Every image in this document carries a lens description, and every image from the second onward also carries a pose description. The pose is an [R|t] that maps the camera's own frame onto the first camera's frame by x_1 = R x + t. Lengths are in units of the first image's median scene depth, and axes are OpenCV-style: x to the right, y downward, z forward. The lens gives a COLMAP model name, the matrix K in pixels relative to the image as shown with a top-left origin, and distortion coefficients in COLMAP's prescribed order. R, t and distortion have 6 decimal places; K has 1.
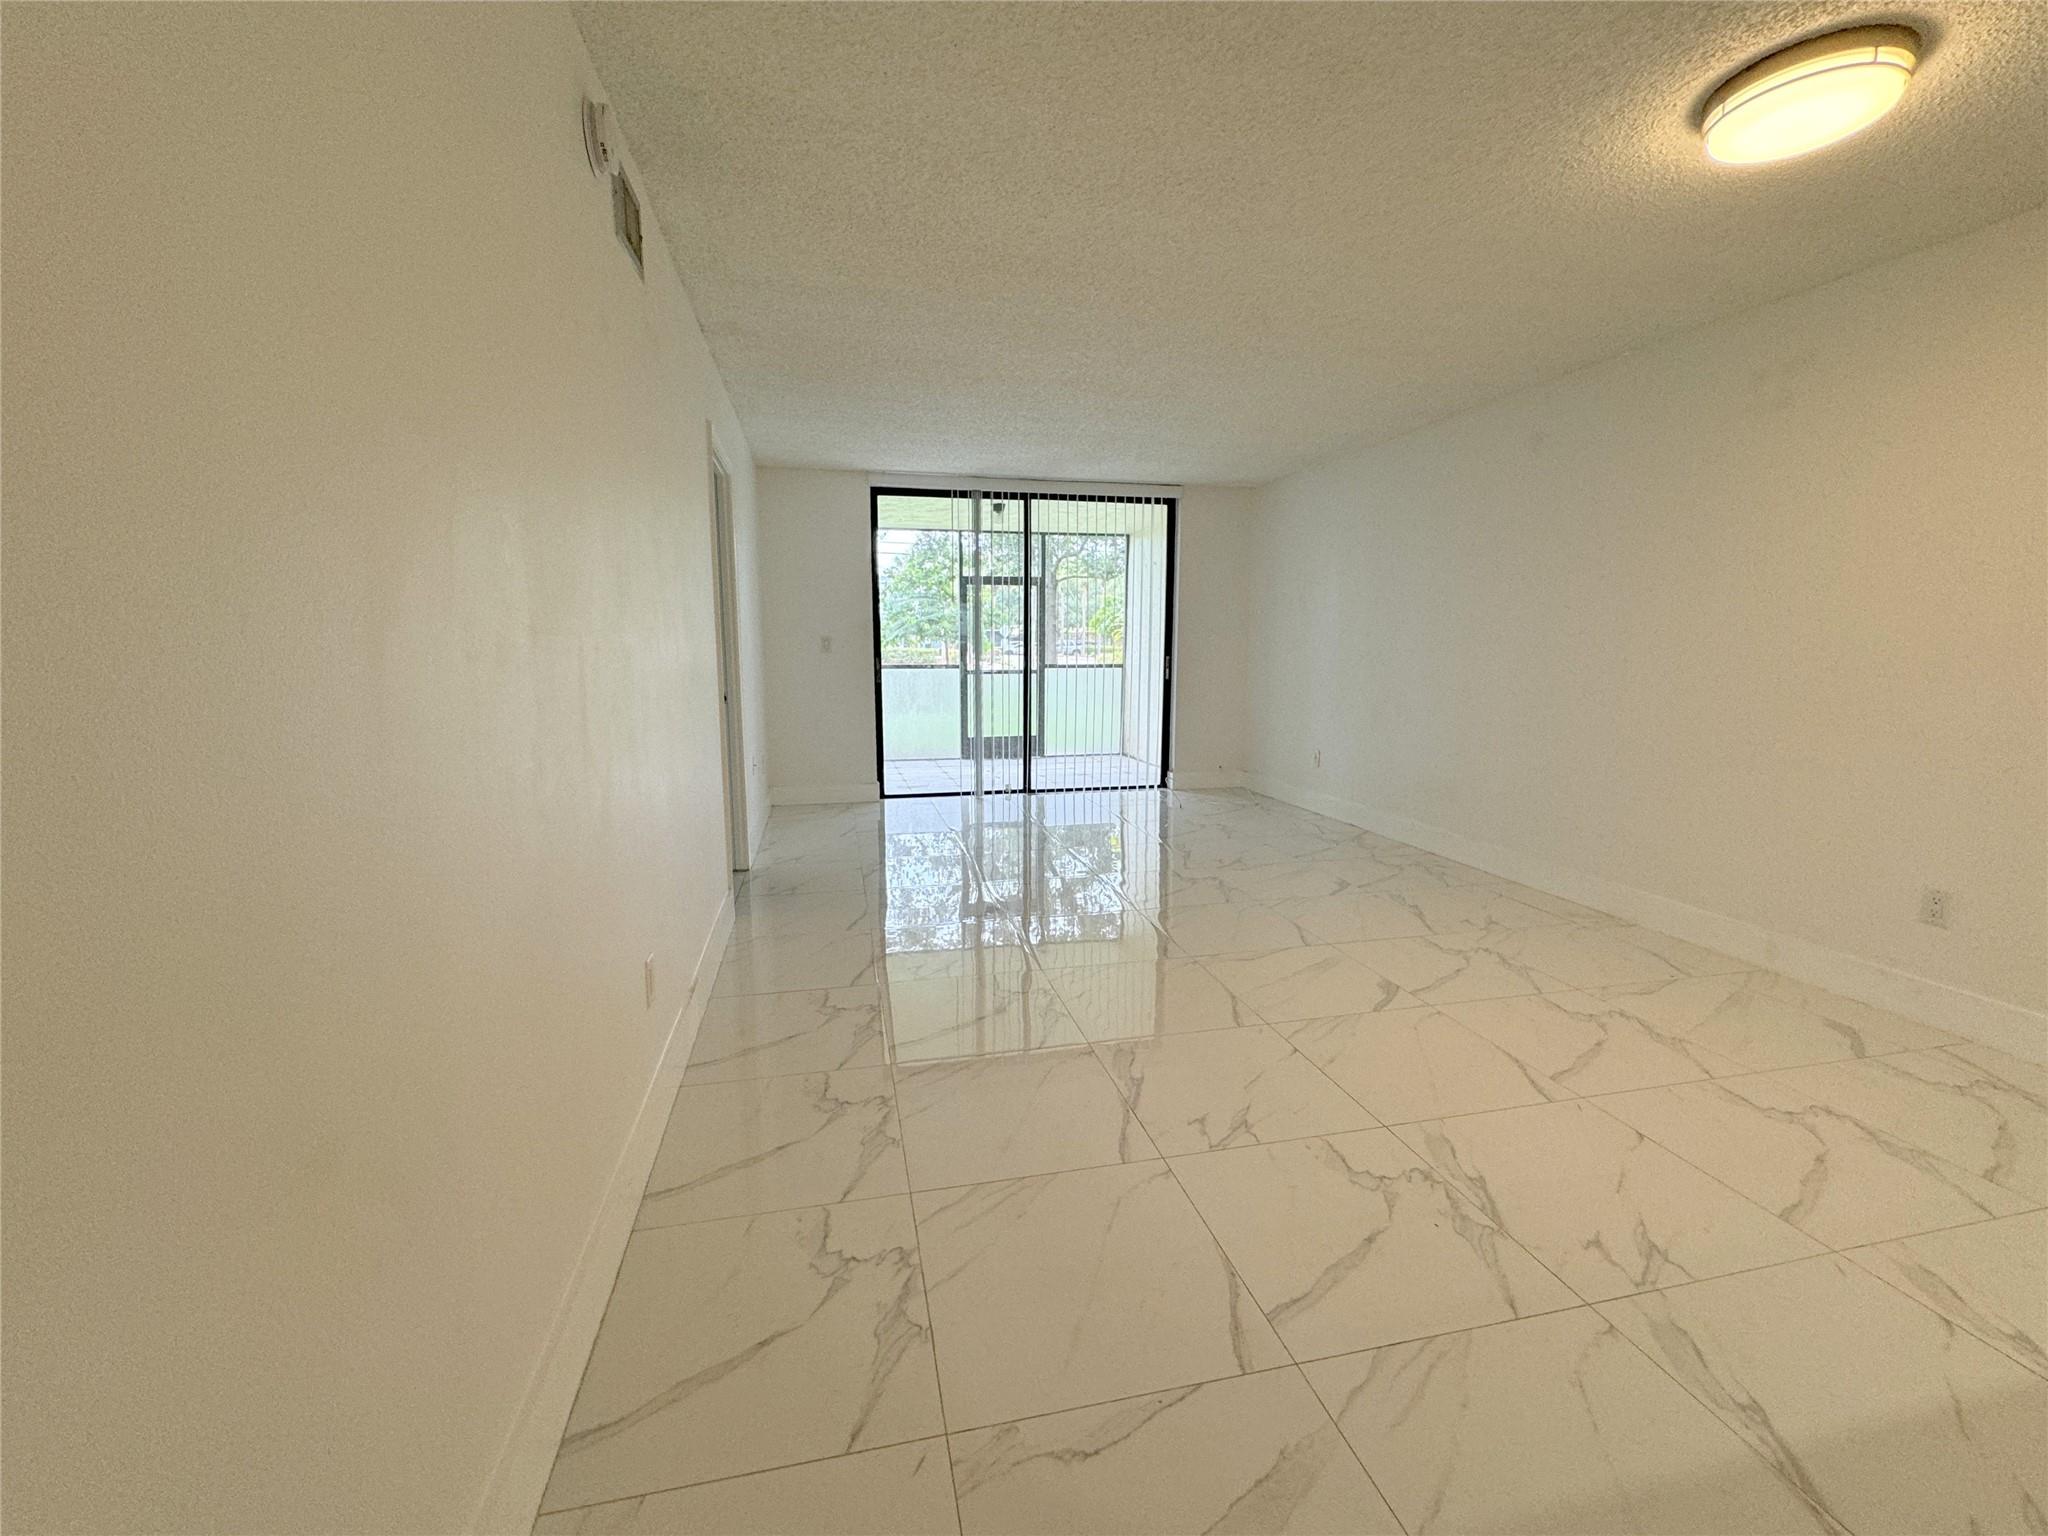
lens RADIAL K [[859.6, 0, 1020.3], [0, 859.6, 765.7], [0, 0, 1]] dist [0.000510, -0.000329]
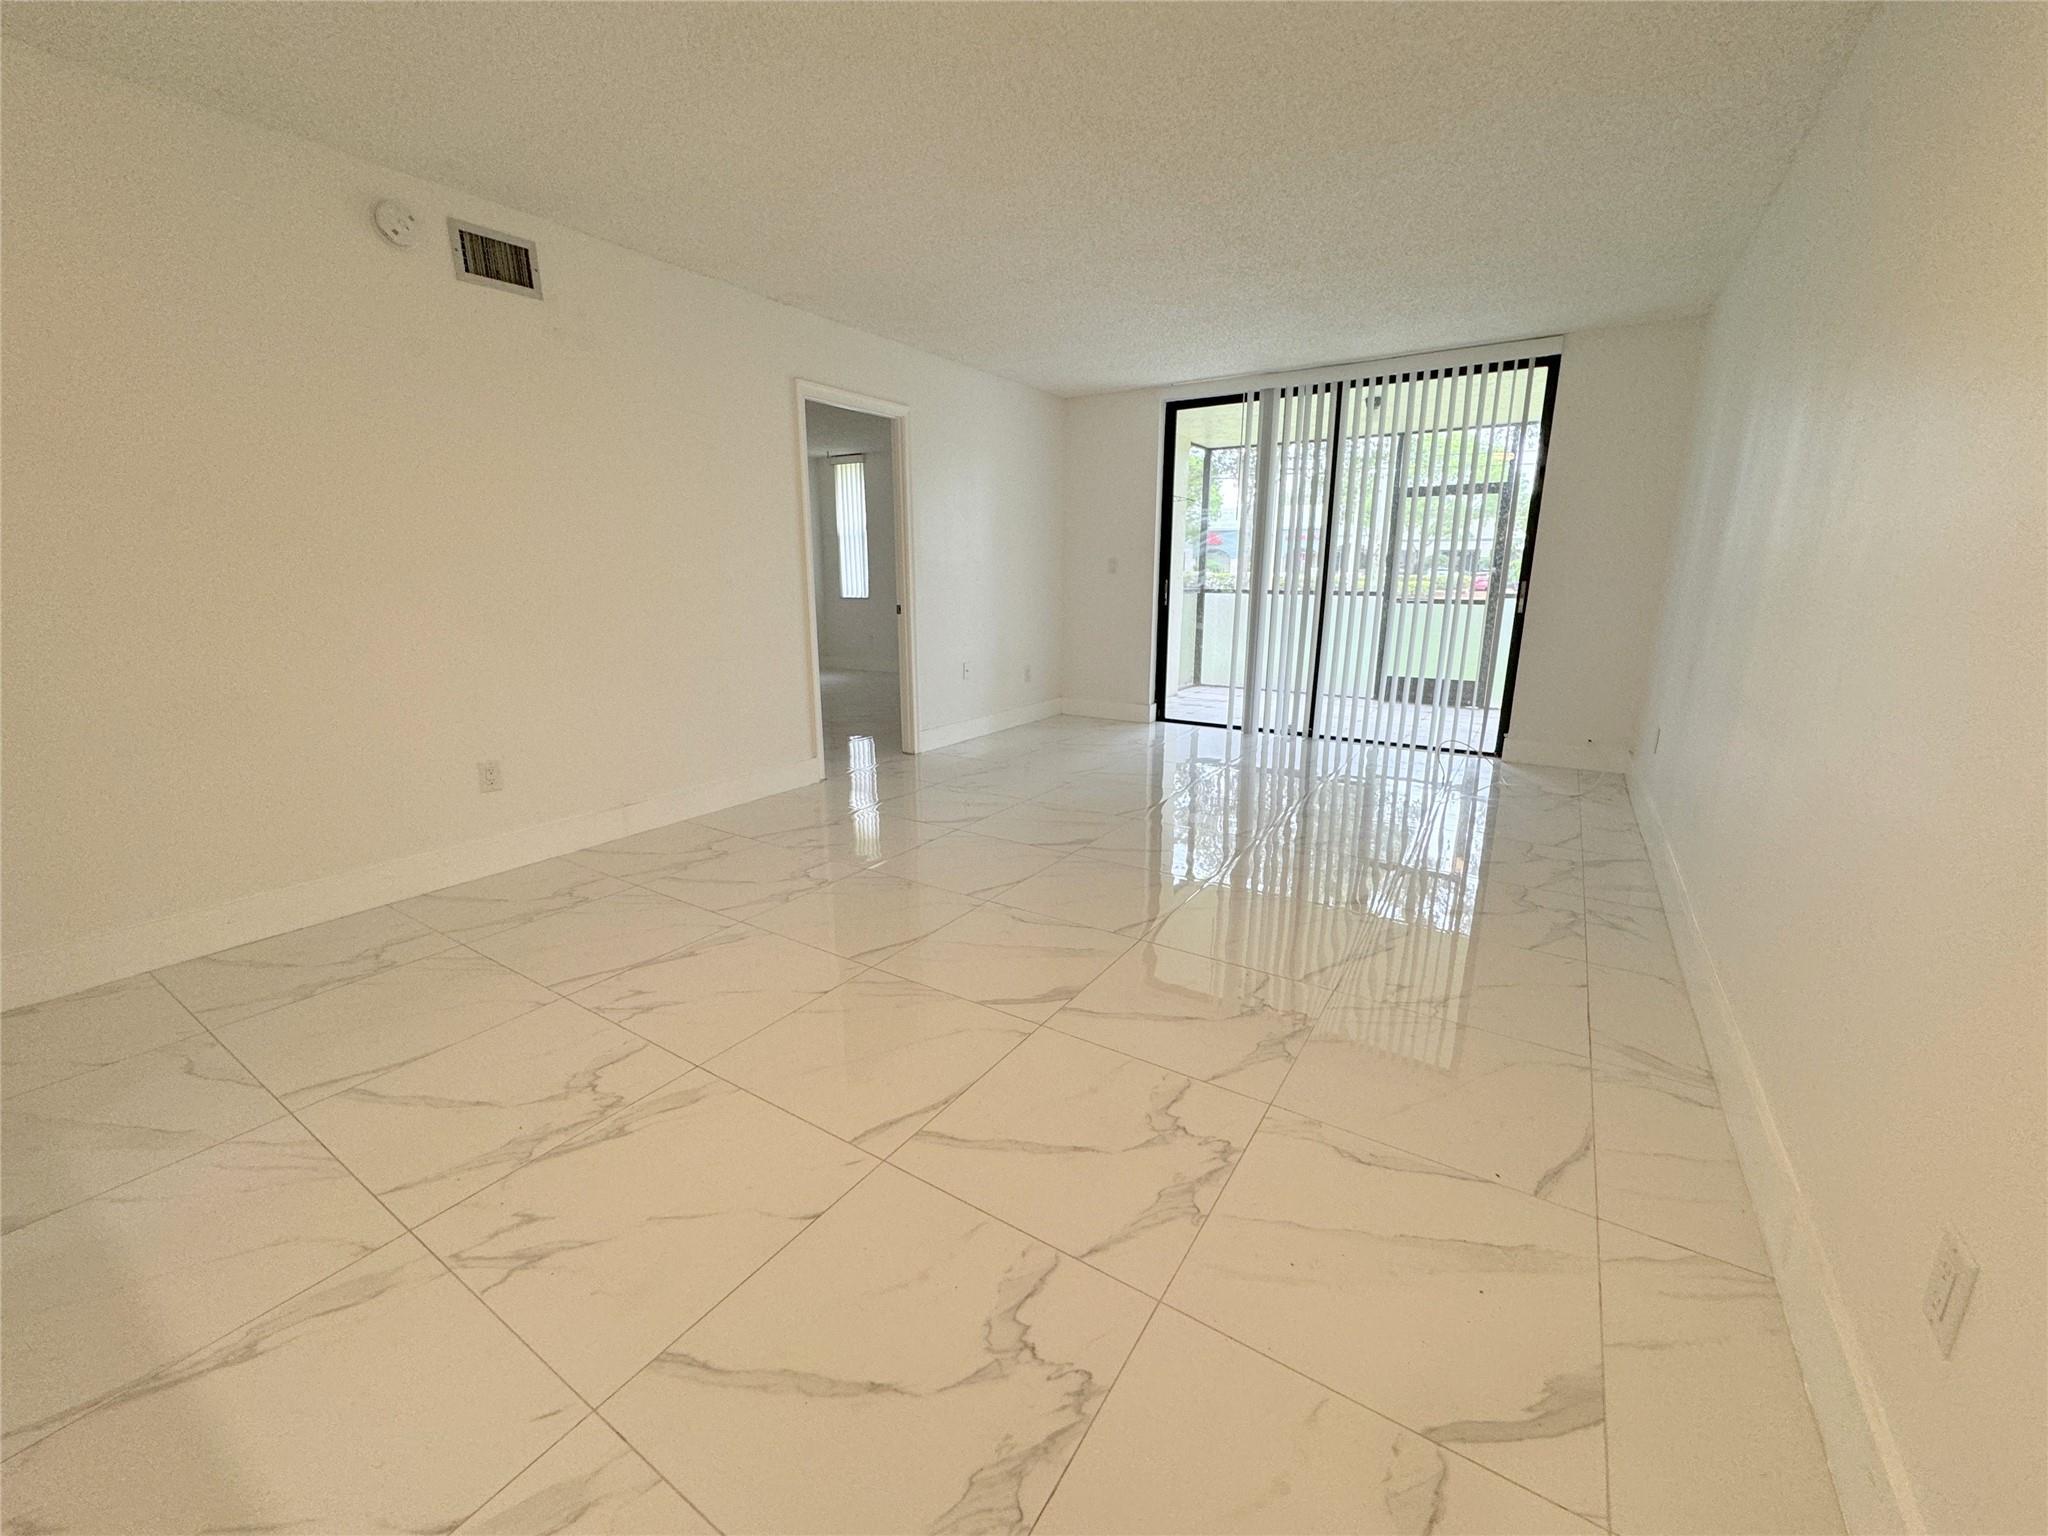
lens RADIAL K [[822.6, 0, 1017.8], [0, 822.6, 760.5], [0, 0, 1]] dist [0.000197, -0.000478]
pose [[0.691185, 0.161054, -0.704503, 0.563094], [-0.102698, 0.986847, 0.124843, -0.027251], [0.715344, -0.013939, 0.698634, 0.281223]]
